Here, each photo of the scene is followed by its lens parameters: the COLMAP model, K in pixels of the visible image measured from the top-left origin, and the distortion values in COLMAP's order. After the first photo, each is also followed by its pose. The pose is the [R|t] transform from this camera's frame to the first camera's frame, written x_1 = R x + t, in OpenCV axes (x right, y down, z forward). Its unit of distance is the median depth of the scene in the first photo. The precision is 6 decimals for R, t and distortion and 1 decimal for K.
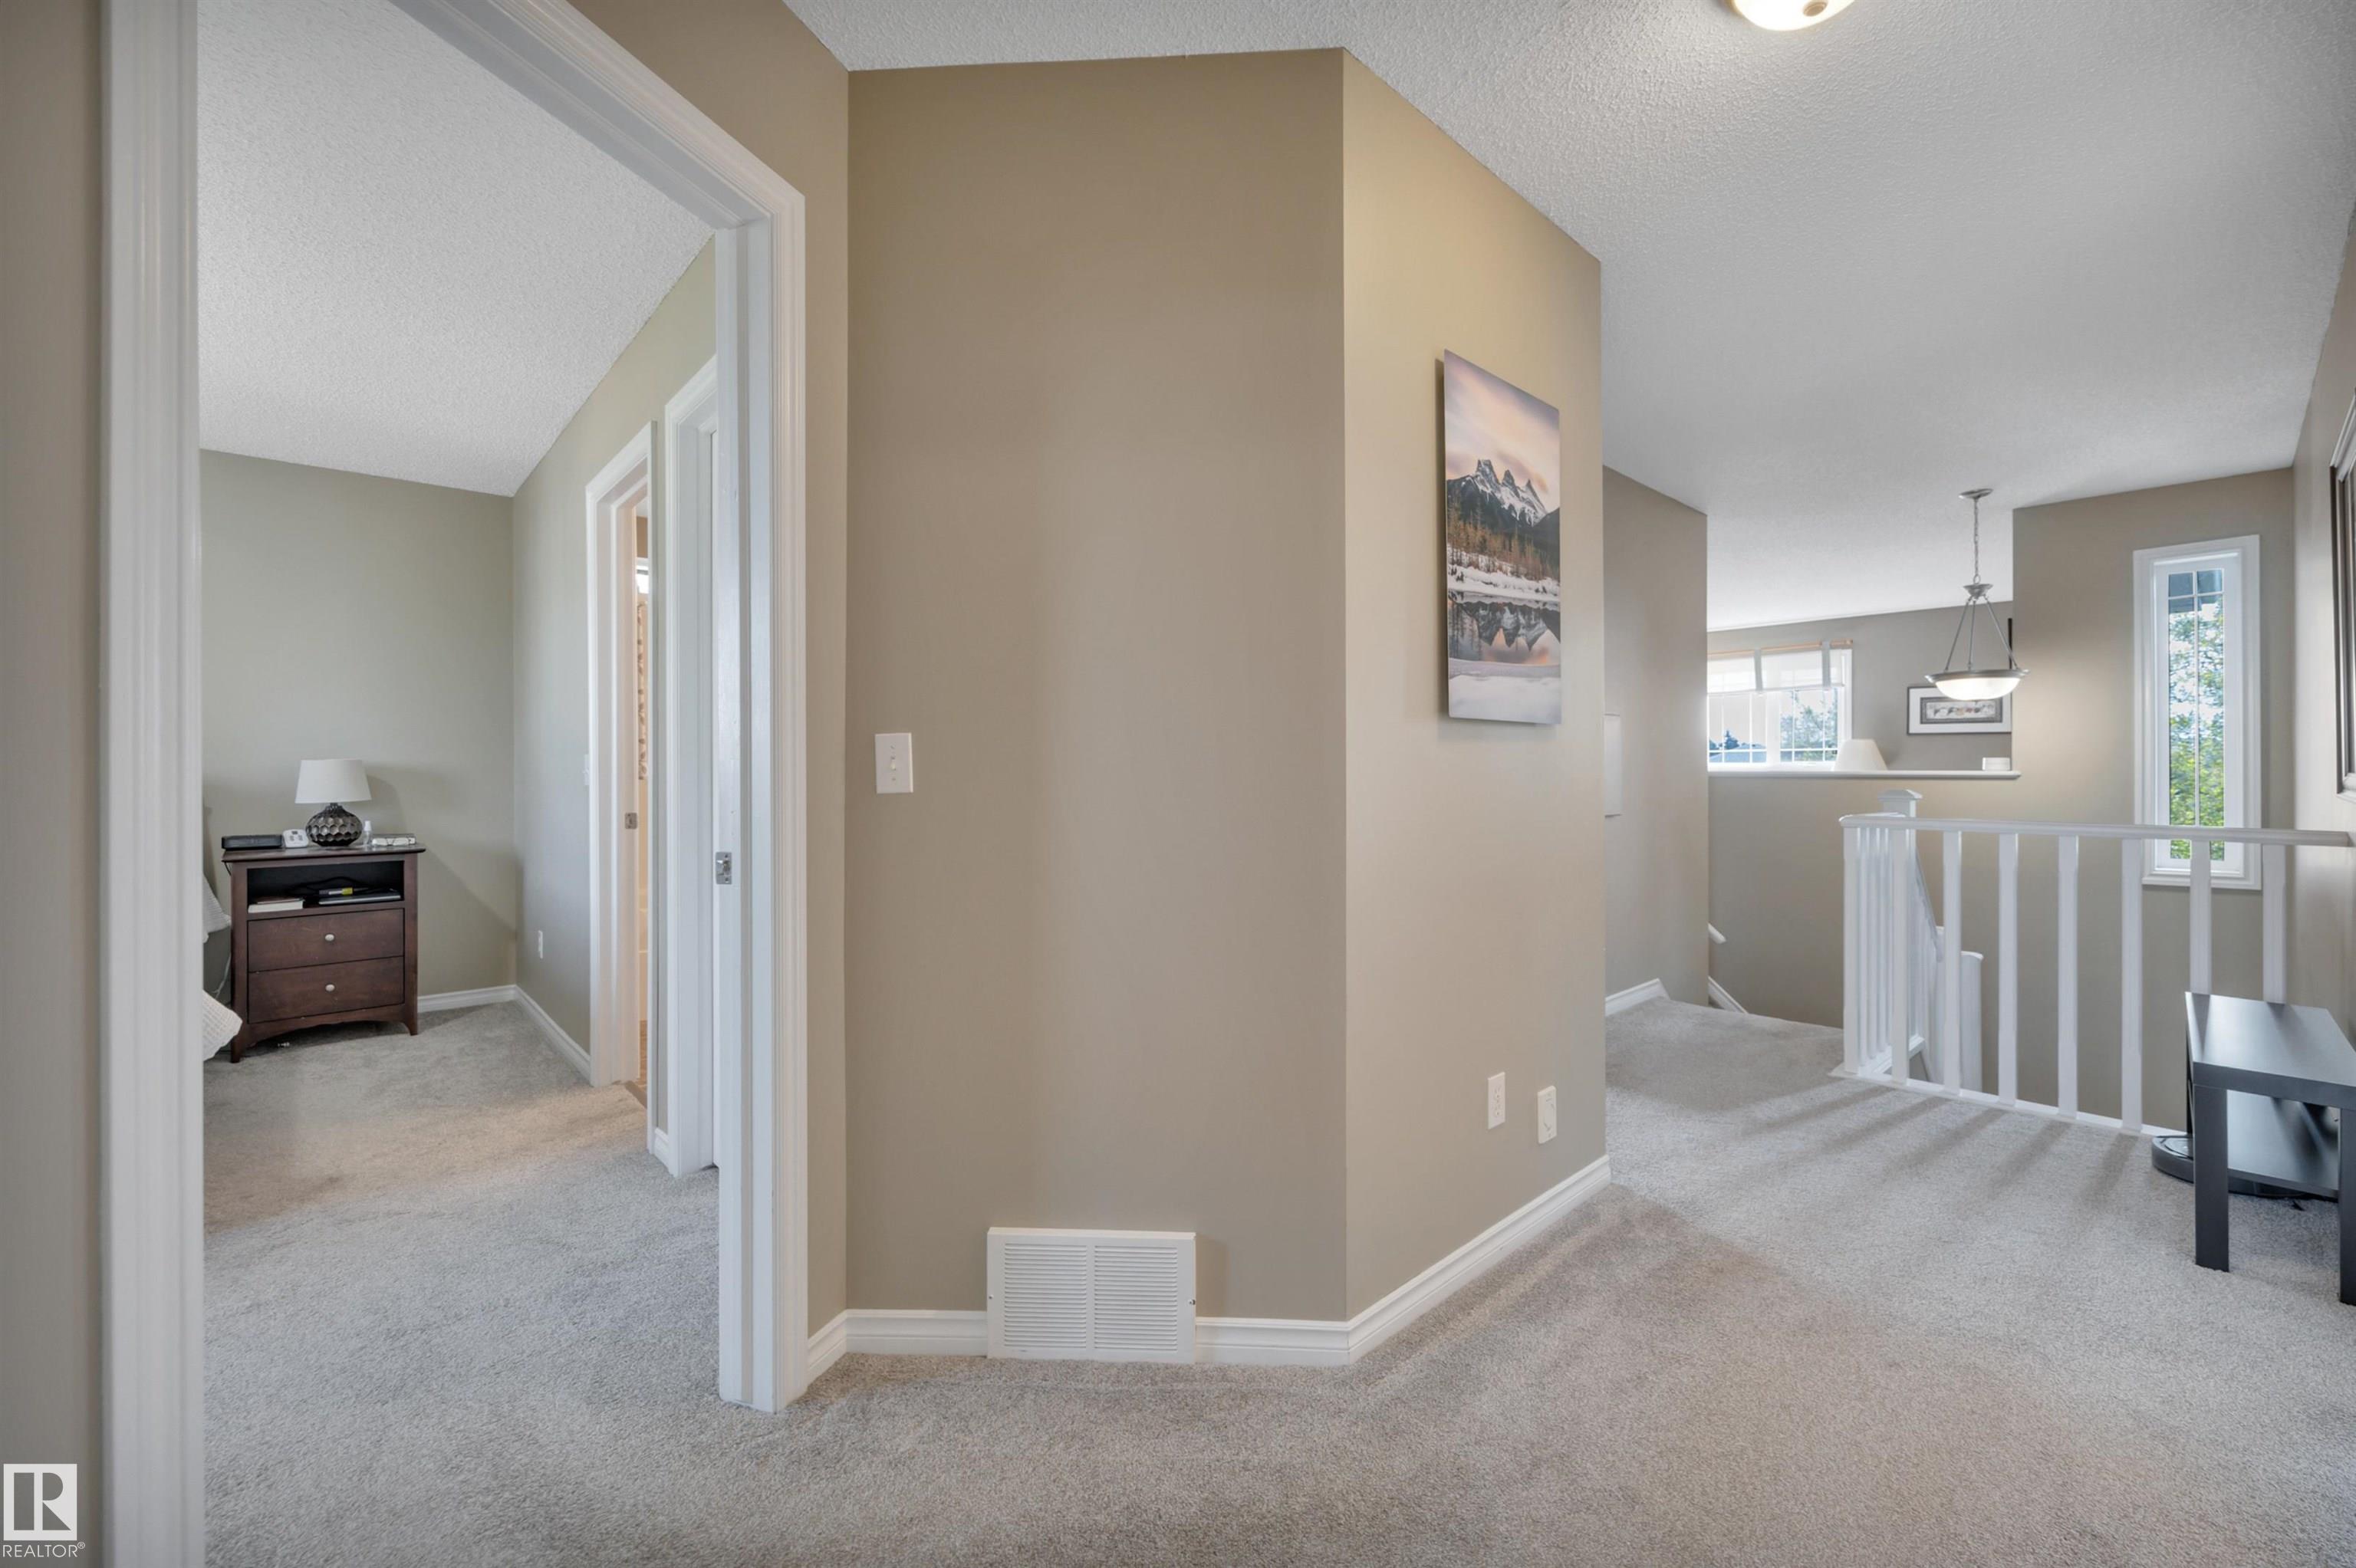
lens RADIAL K [[955.0, 0, 1171.7], [0, 955.0, 766.9], [0, 0, 1]] dist [-0.000127, 0.000050]
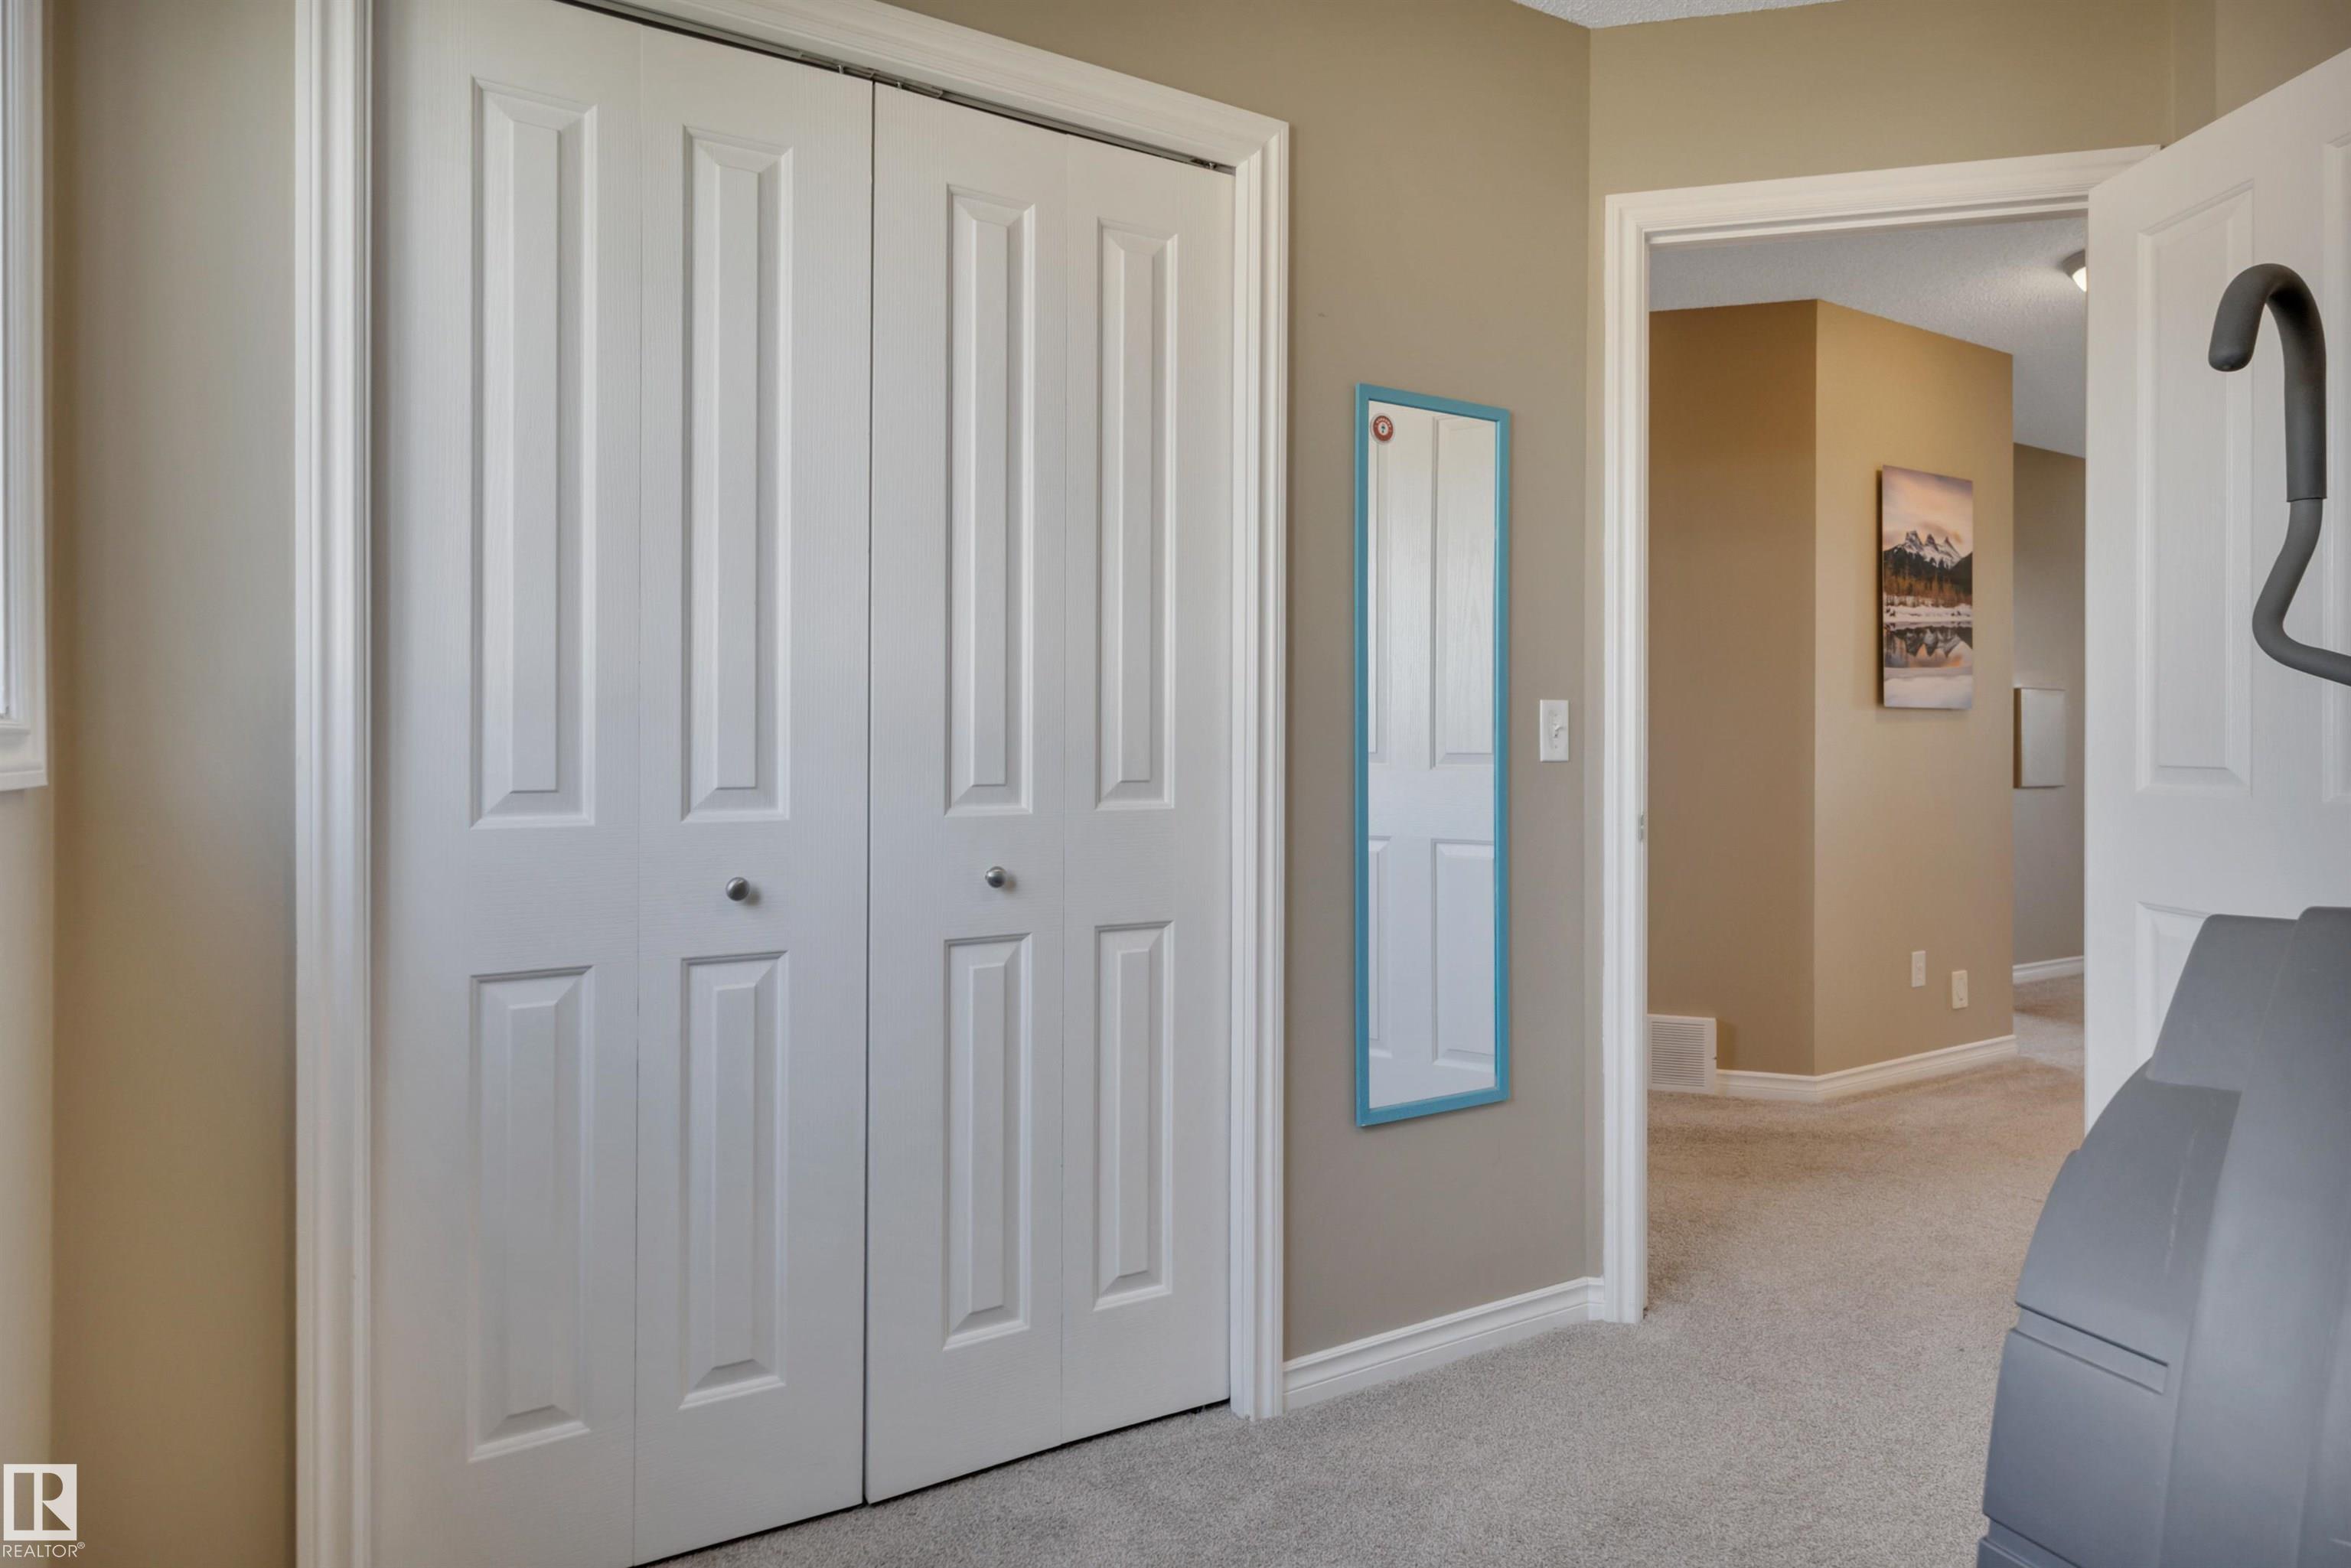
lens RADIAL K [[1297.4, 0, 1177.3], [0, 1297.4, 777.0], [0, 0, 1]] dist [0.014931, -0.000895]
pose [[0.978312, 0.001954, -0.207130, -0.363601], [-0.000190, 0.999964, 0.008534, 0.041567], [0.207139, -0.008309, 0.978276, -1.207353]]
